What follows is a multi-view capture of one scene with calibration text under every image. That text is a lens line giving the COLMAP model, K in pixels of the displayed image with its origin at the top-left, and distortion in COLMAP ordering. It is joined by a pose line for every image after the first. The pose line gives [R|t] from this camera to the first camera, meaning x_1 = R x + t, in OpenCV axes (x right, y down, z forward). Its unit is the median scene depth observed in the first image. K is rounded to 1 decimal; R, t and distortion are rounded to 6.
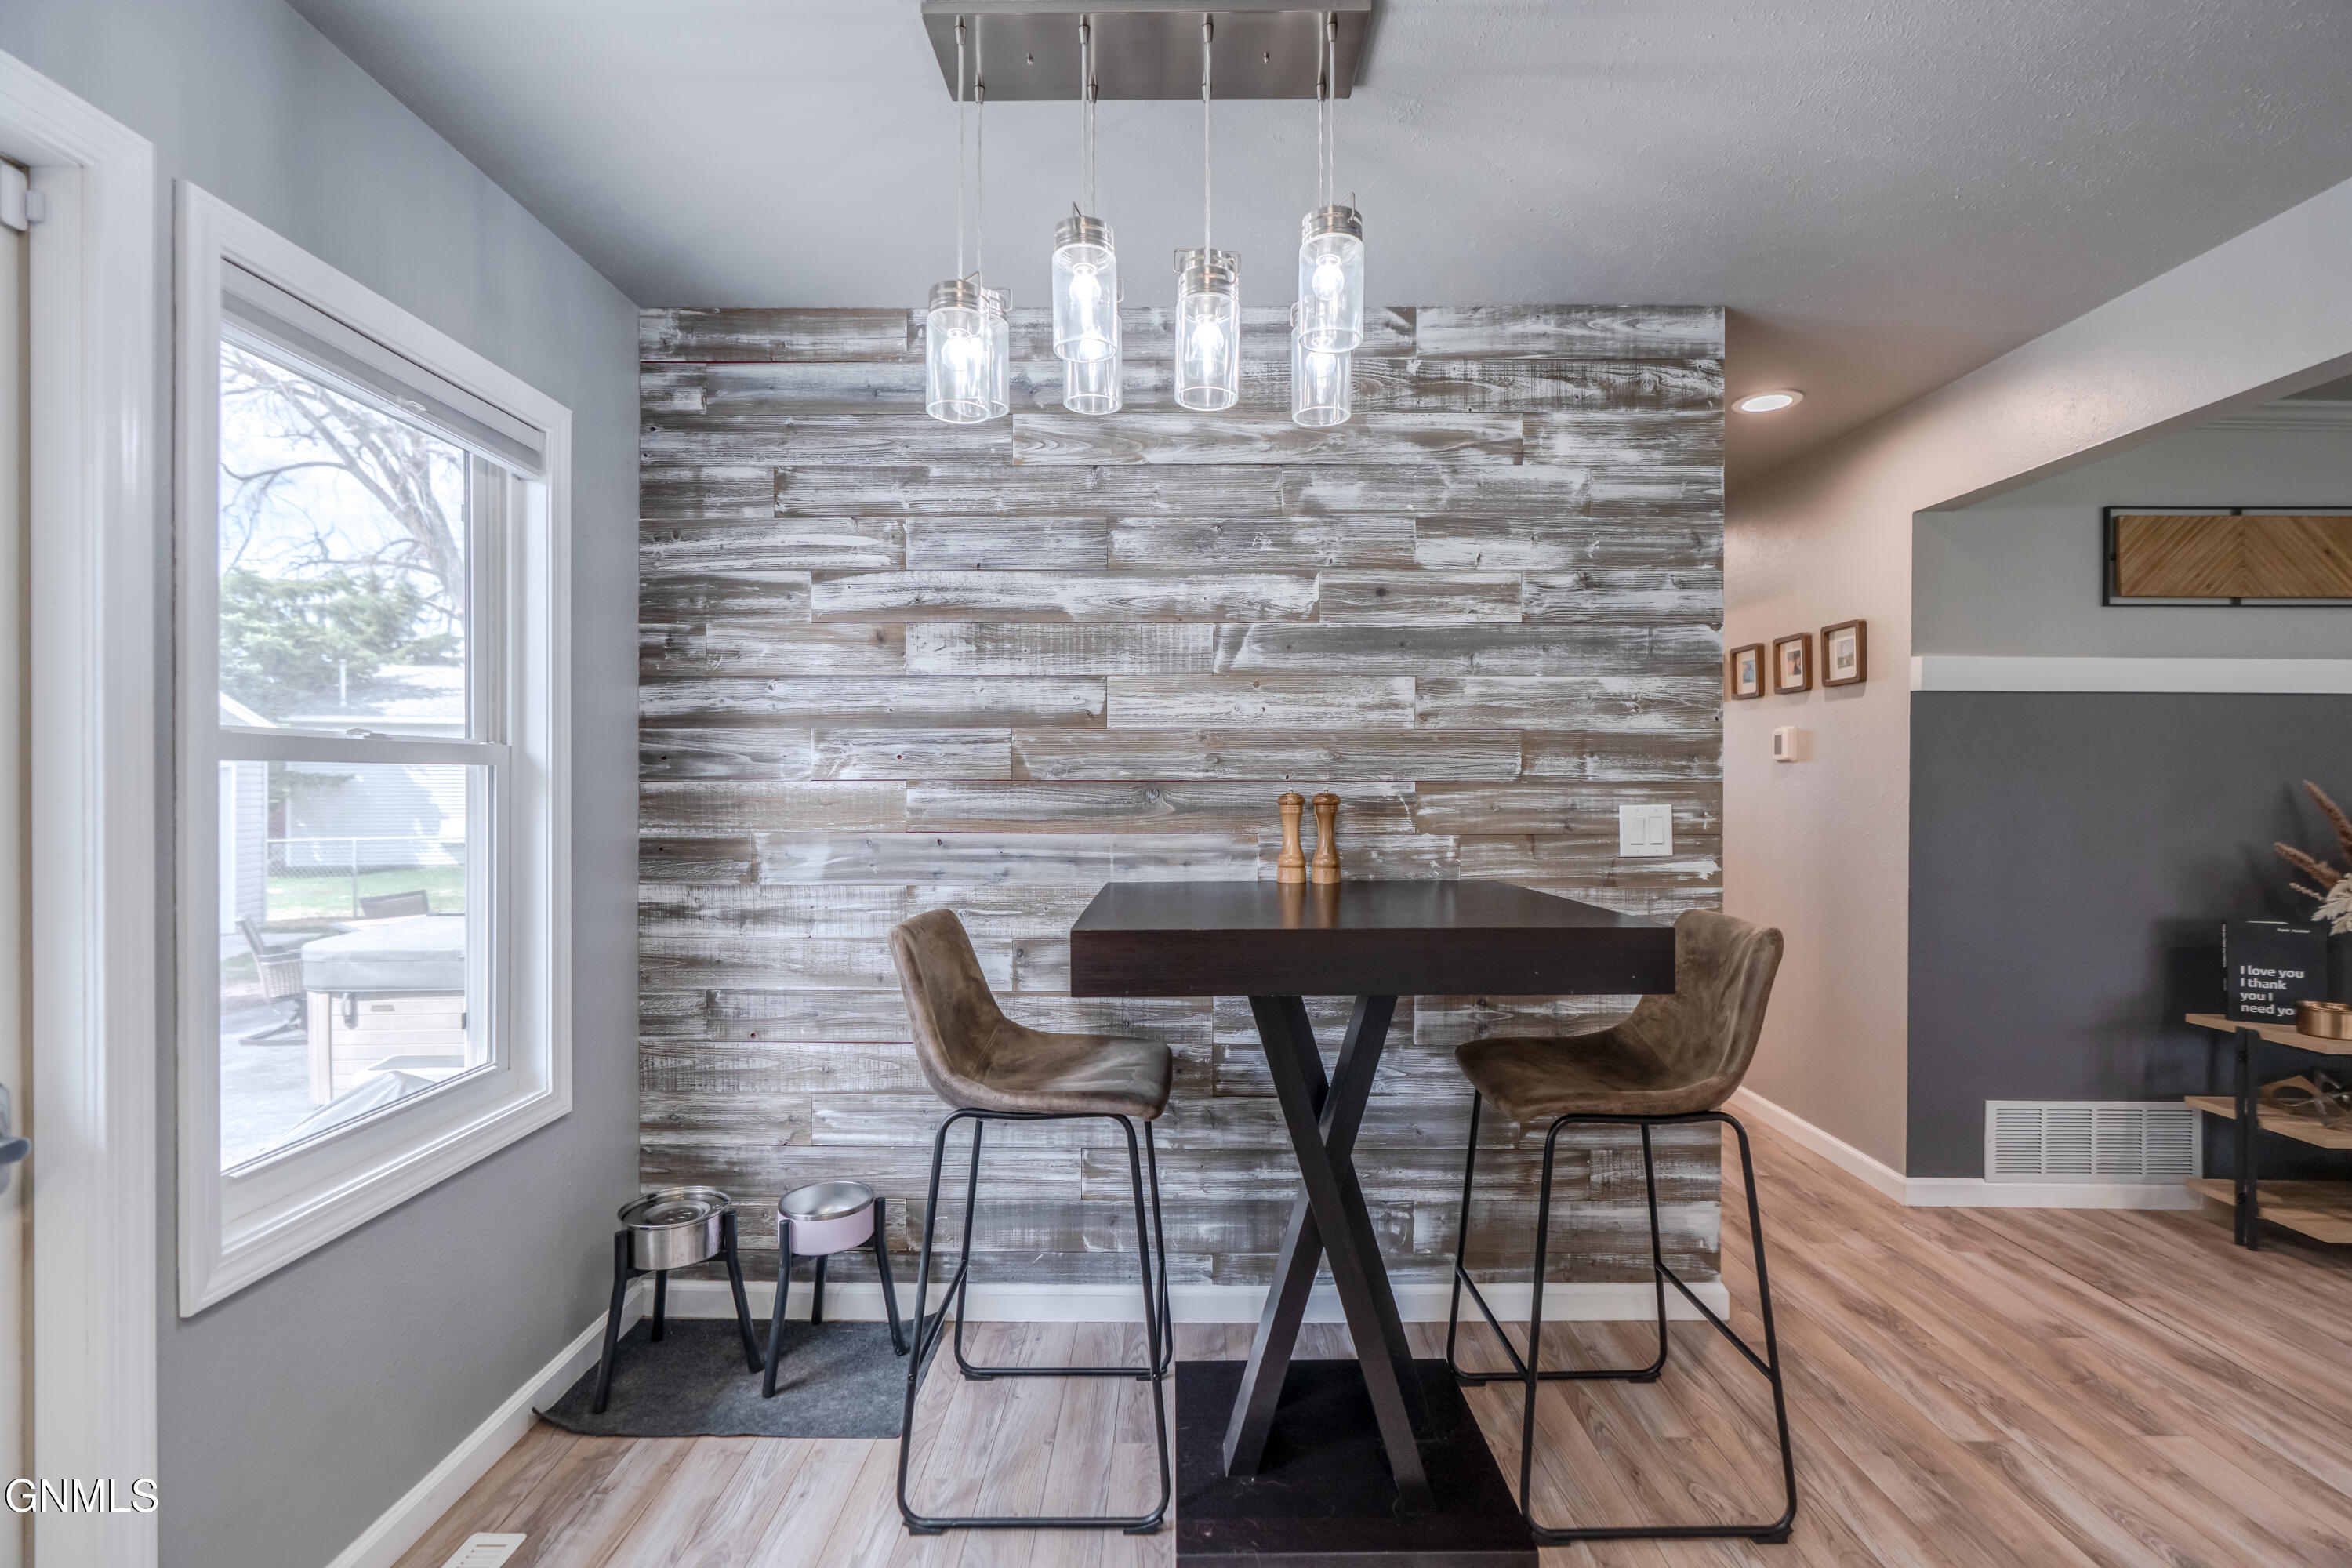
lens RADIAL K [[1050.0, 0, 1195.8], [0, 1050.0, 782.2], [0, 0, 1]] dist [-0.008820, 0.003330]
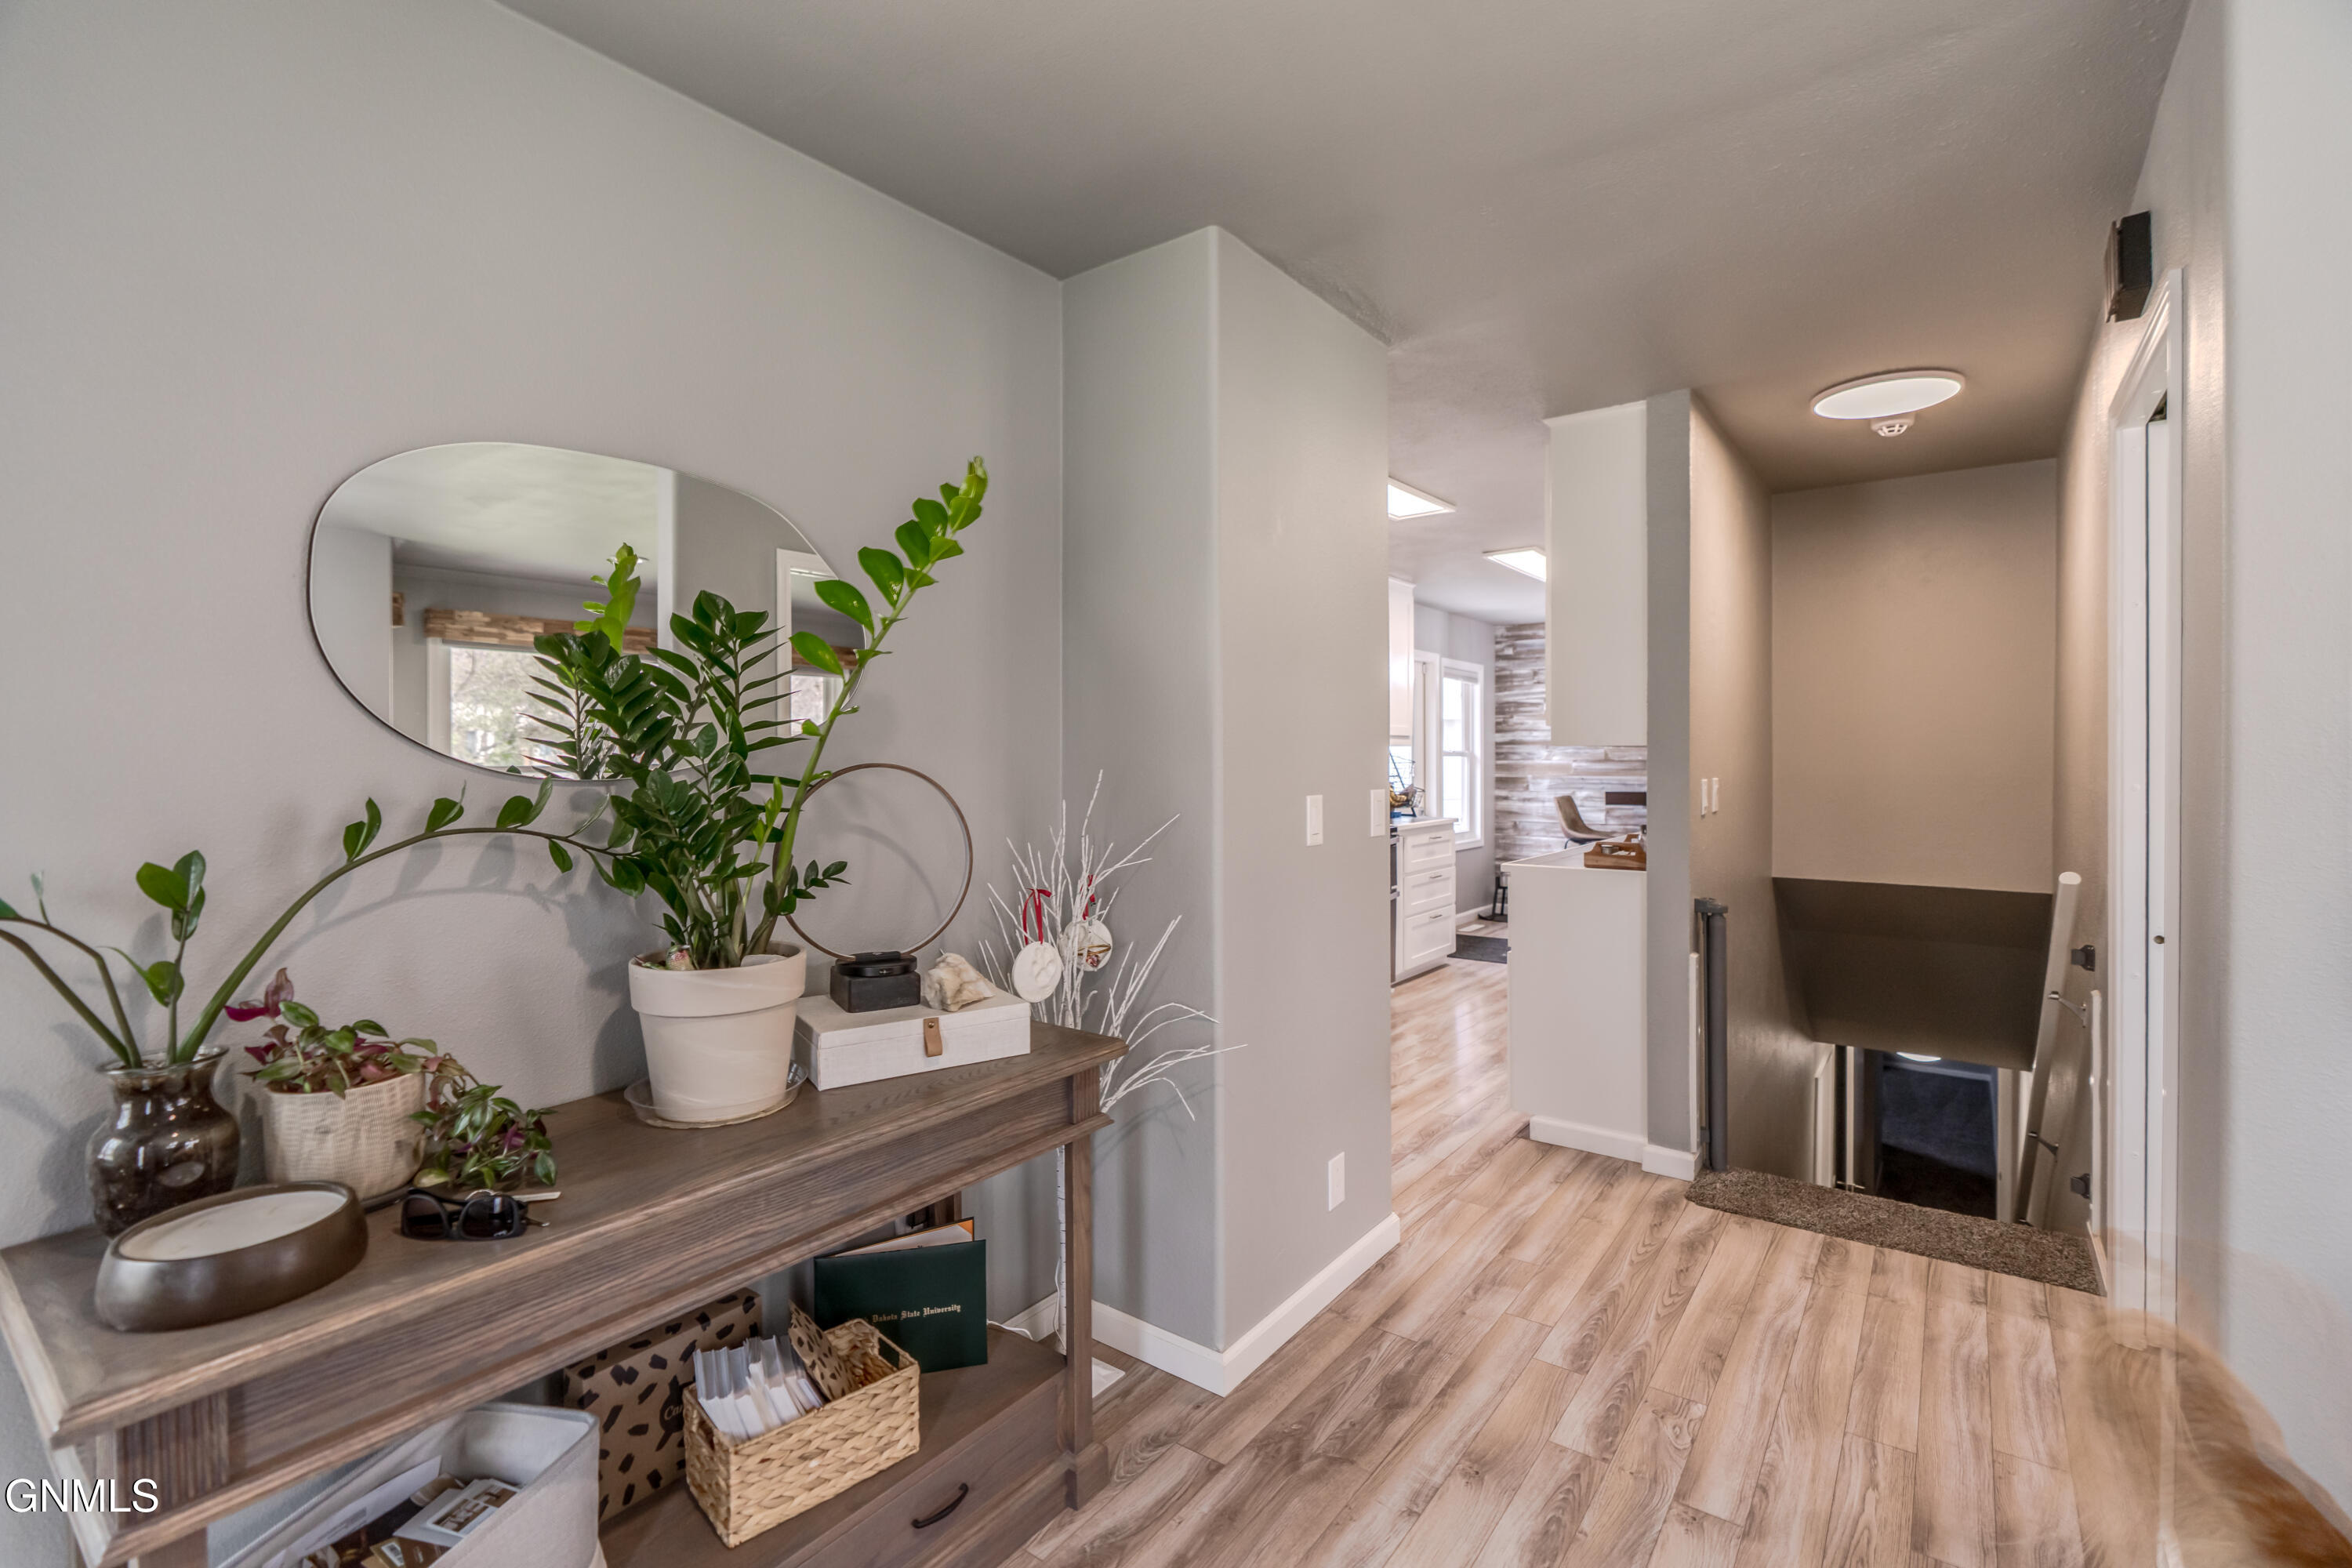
lens RADIAL K [[1050.0, 0, 1193.0], [0, 1050.0, 764.9], [0, 0, 1]] dist [-0.008820, 0.003330]
pose [[0.797425, -0.001084, -0.603417, 0.785556], [0.004244, 0.999984, 0.003812, -0.004528], [0.603403, -0.005601, 0.797416, -2.423249]]
